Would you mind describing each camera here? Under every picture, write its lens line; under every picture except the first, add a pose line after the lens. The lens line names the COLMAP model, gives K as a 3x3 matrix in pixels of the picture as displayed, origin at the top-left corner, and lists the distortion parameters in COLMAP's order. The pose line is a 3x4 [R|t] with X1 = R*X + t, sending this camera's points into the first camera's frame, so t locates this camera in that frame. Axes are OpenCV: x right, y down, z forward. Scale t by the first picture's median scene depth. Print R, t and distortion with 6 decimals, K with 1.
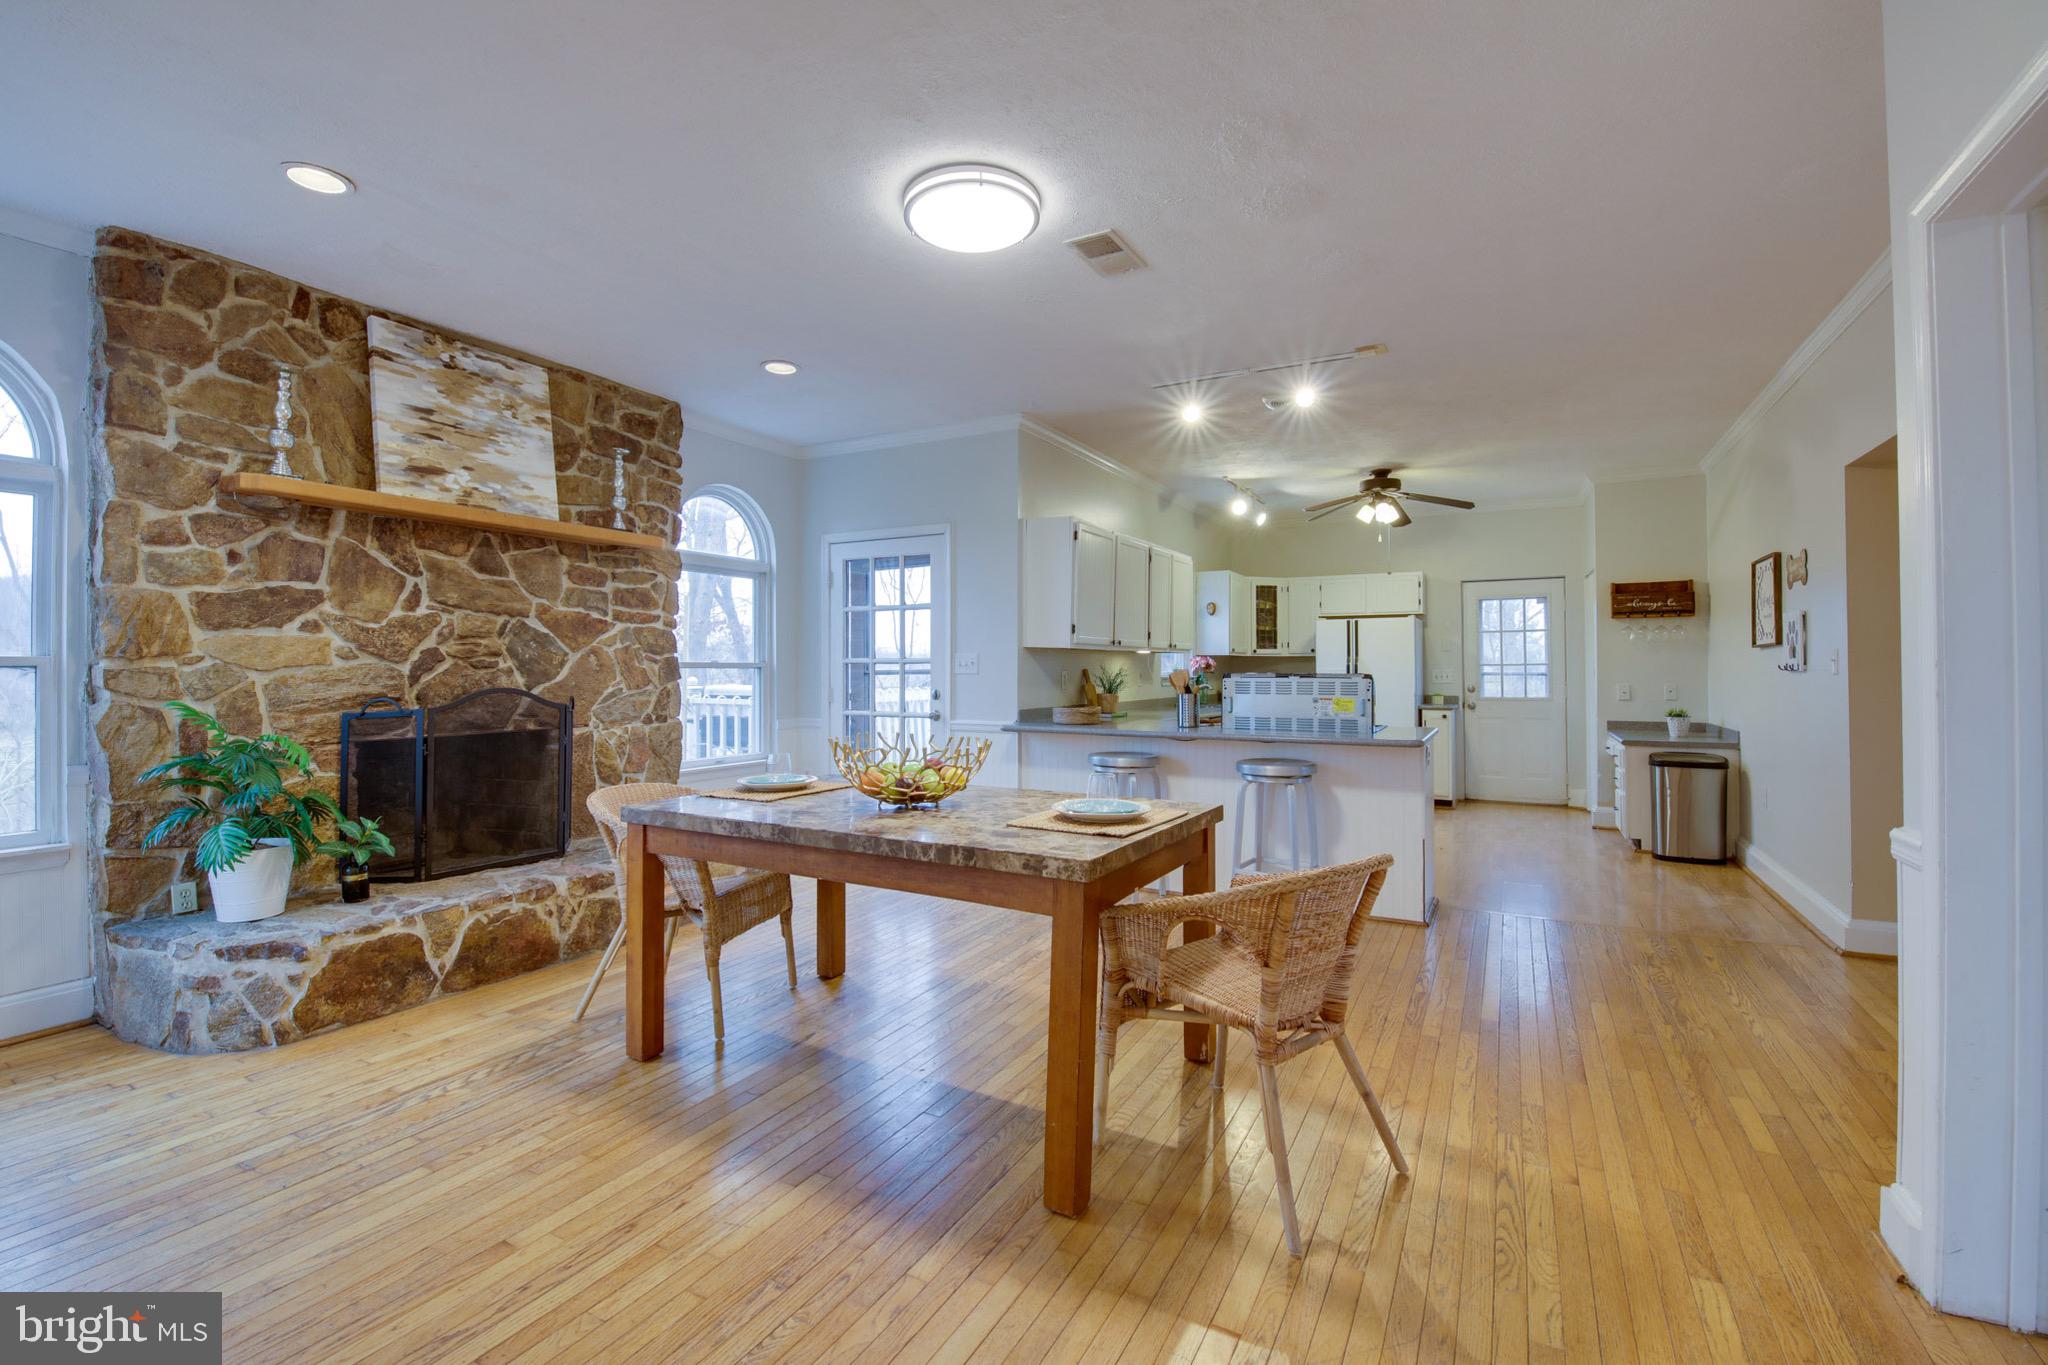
lens RADIAL K [[885.7, 0, 1021.0], [0, 885.7, 668.2], [0, 0, 1]] dist [-0.000756, -0.010621]
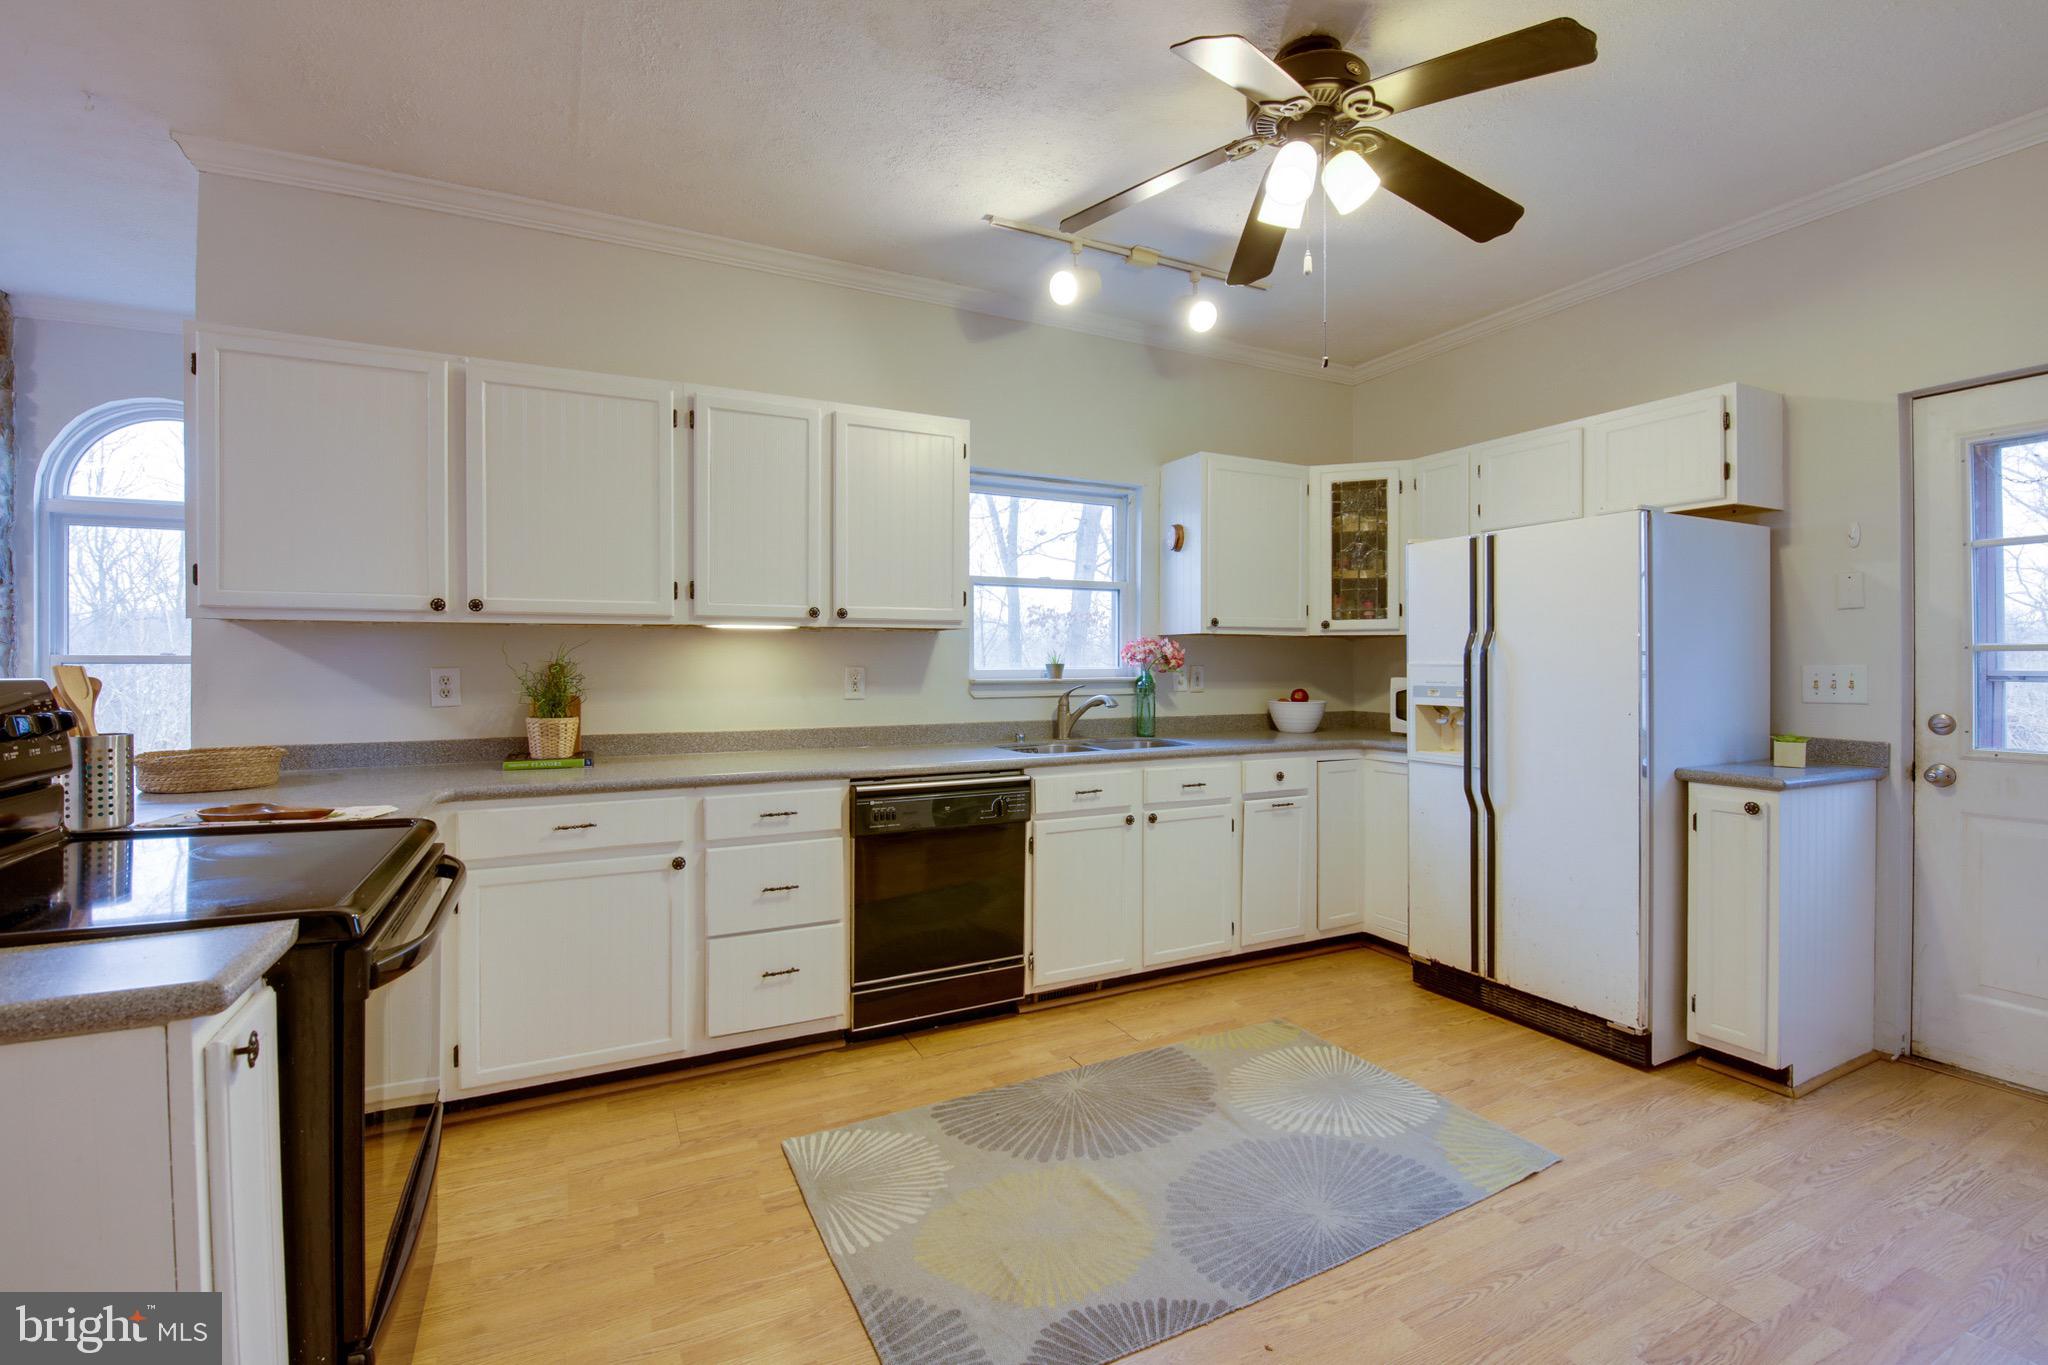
lens RADIAL K [[885.7, 0, 1021.0], [0, 885.7, 668.2], [0, 0, 1]] dist [-0.000756, -0.010621]
pose [[0.826815, 0.001531, -0.562472, 0.743547], [0.002297, 0.999979, 0.006098, 0.001216], [0.562470, -0.006334, 0.826794, 0.988750]]
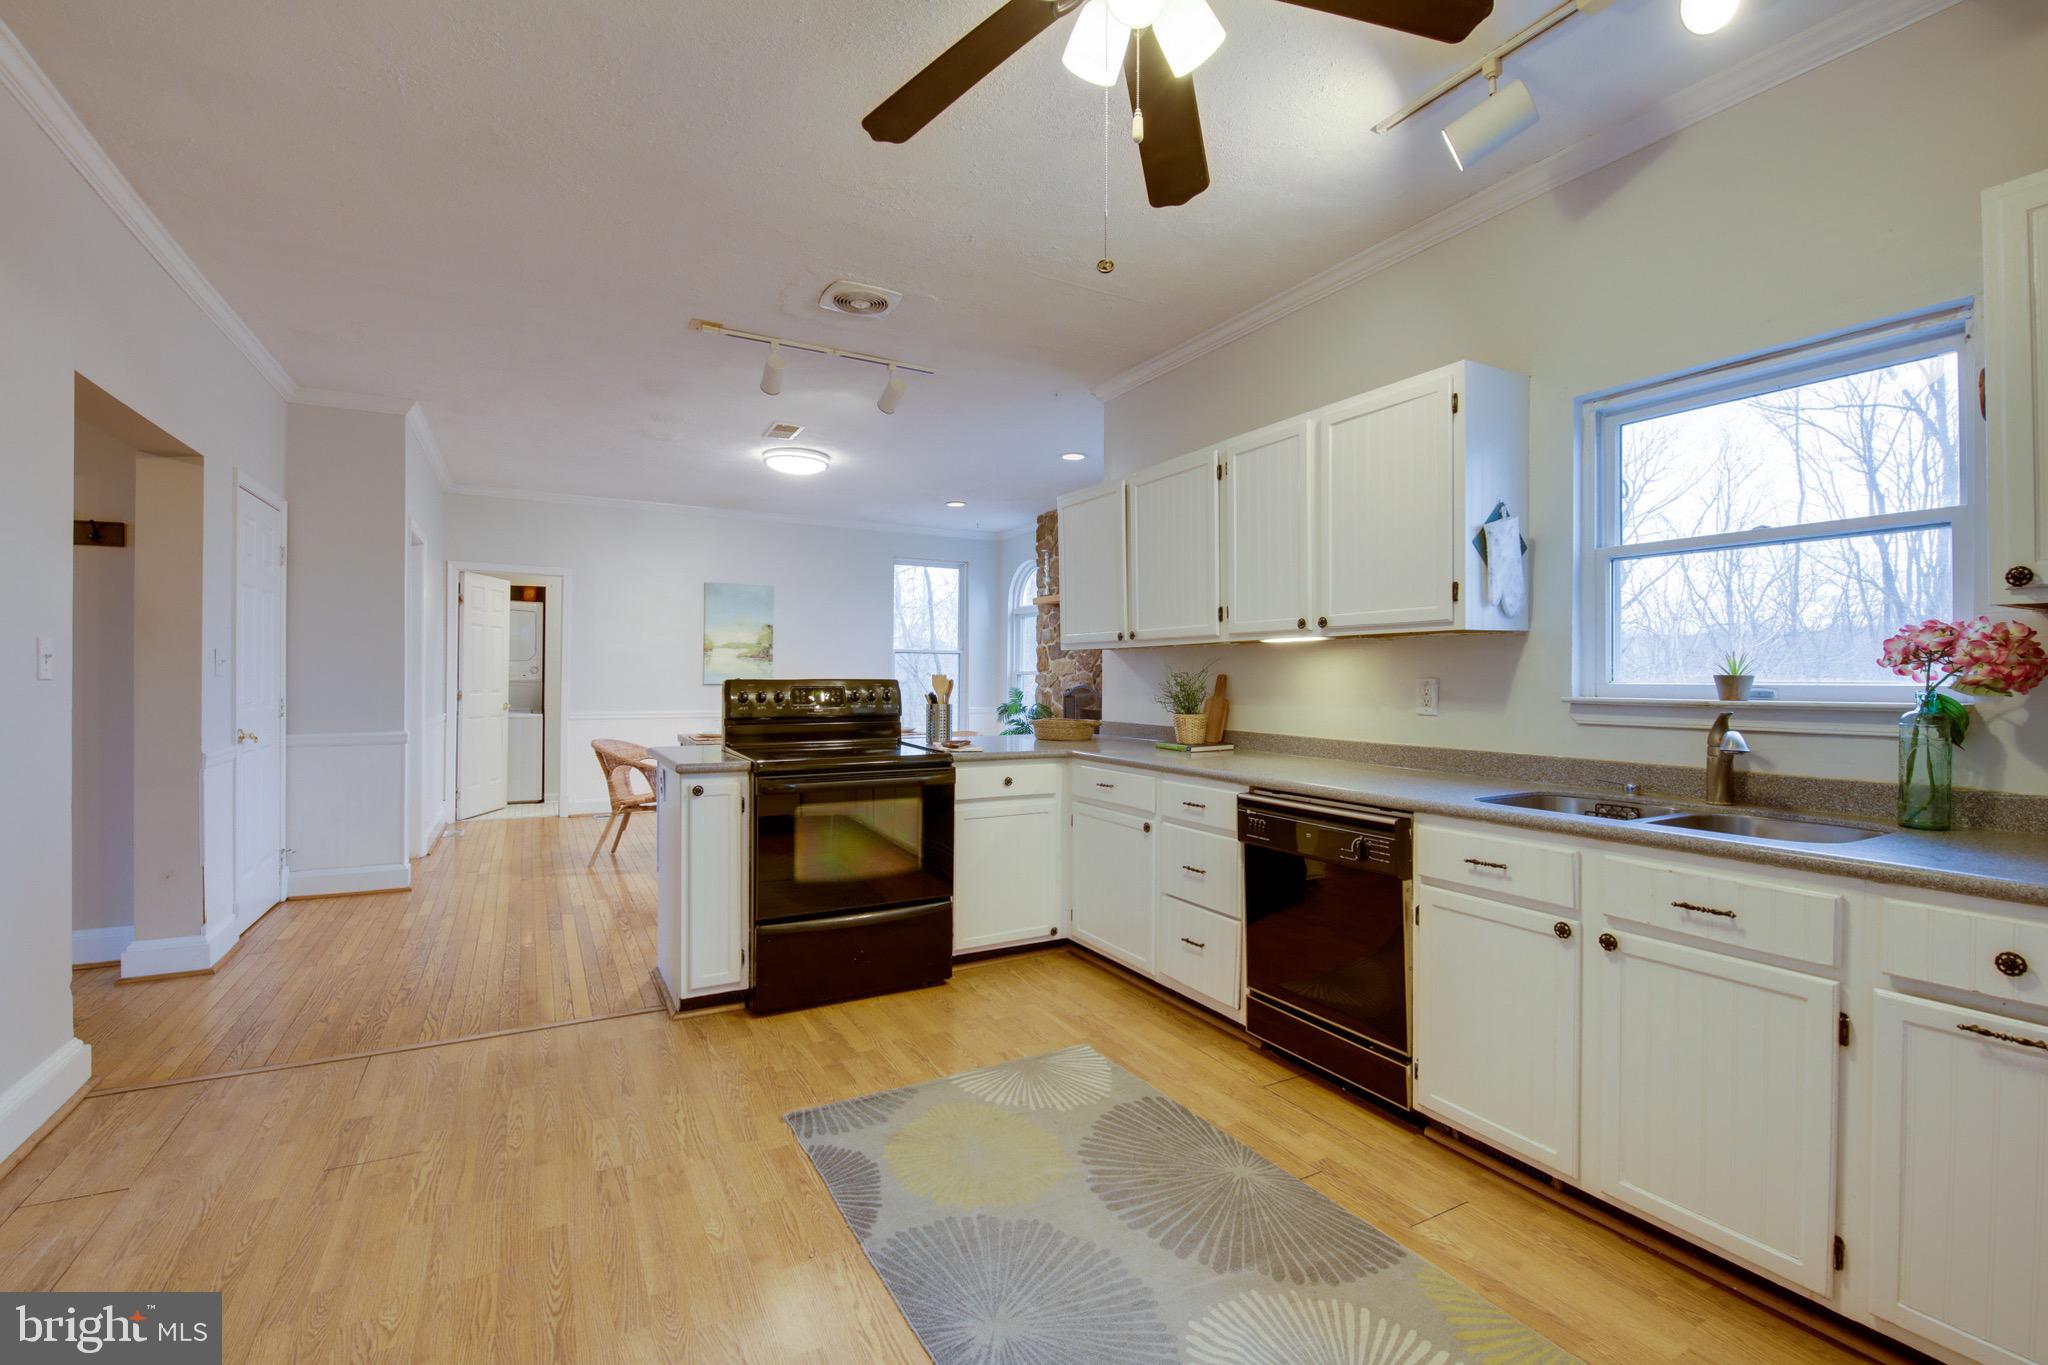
lens RADIAL K [[896.8, 0, 1023.5], [0, 896.8, 674.4], [0, 0, 1]] dist [-0.001972, -0.010216]
pose [[-0.531944, -0.002903, -0.846774, 0.927699], [-0.001153, 0.999996, -0.002704, 0.003684], [0.846779, -0.000462, -0.531945, 1.629942]]
